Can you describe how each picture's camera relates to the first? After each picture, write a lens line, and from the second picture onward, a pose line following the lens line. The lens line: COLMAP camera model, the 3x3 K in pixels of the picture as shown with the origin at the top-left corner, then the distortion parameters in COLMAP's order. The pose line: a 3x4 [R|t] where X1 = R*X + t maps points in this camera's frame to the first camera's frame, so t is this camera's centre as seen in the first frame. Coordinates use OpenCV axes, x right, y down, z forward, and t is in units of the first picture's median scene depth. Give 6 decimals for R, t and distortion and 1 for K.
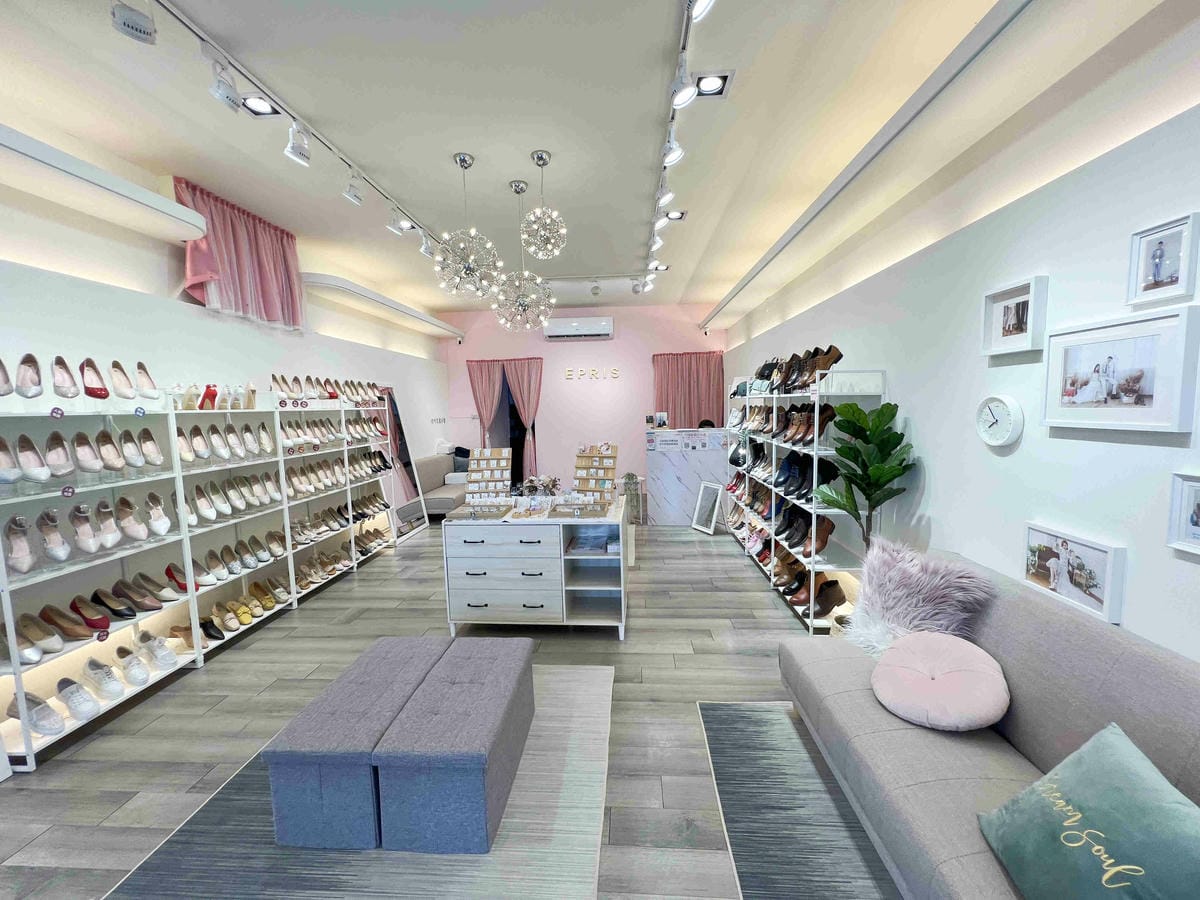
lens RADIAL K [[482.3, 0, 600.0], [0, 482.3, 450.0], [0, 0, 1]] dist [-0.000176, -0.000044]
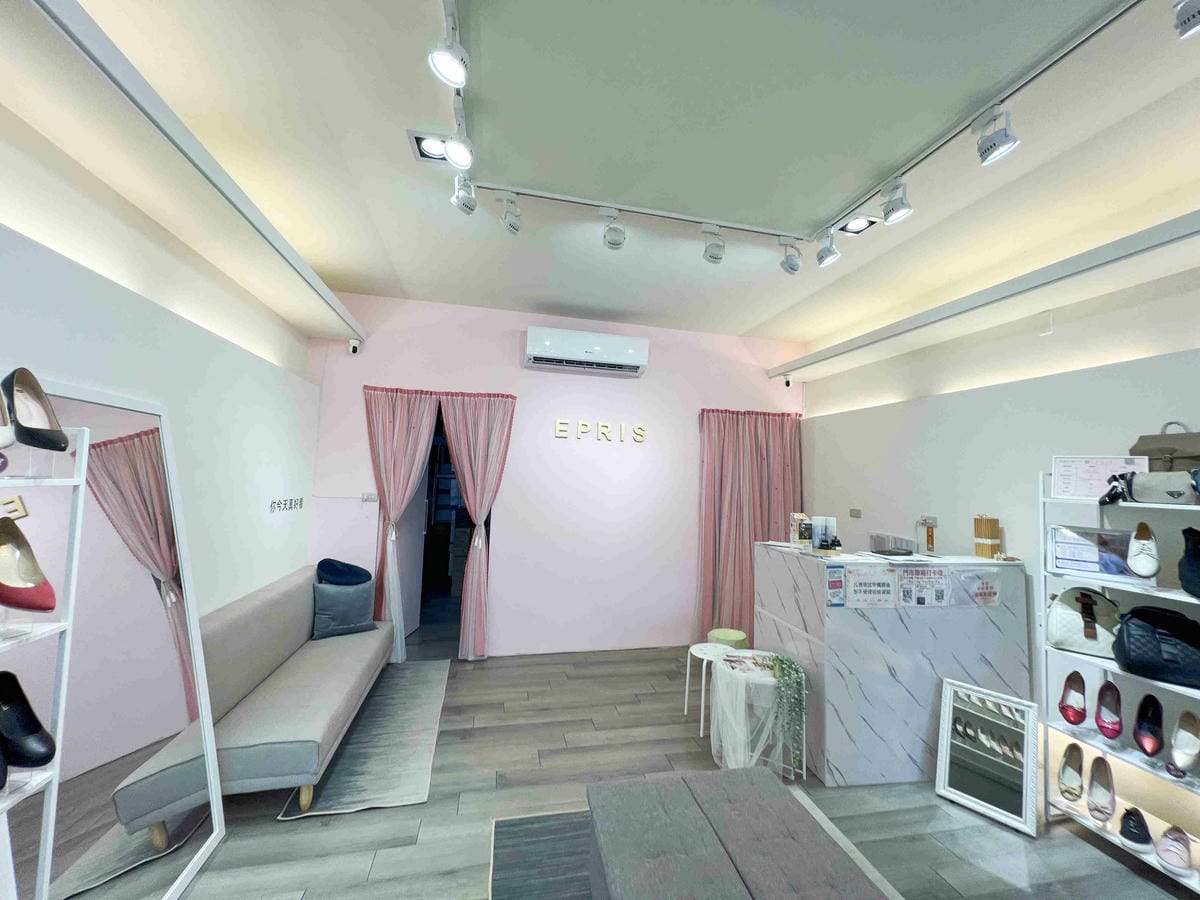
lens RADIAL K [[482.3, 0, 600.0], [0, 482.3, 450.0], [0, 0, 1]] dist [-0.000176, -0.000044]
pose [[0.960062, 0.074126, 0.269791, -0.173578], [-0.032438, 0.987253, -0.155820, -0.048286], [-0.277902, 0.140845, 0.950228, 0.465738]]
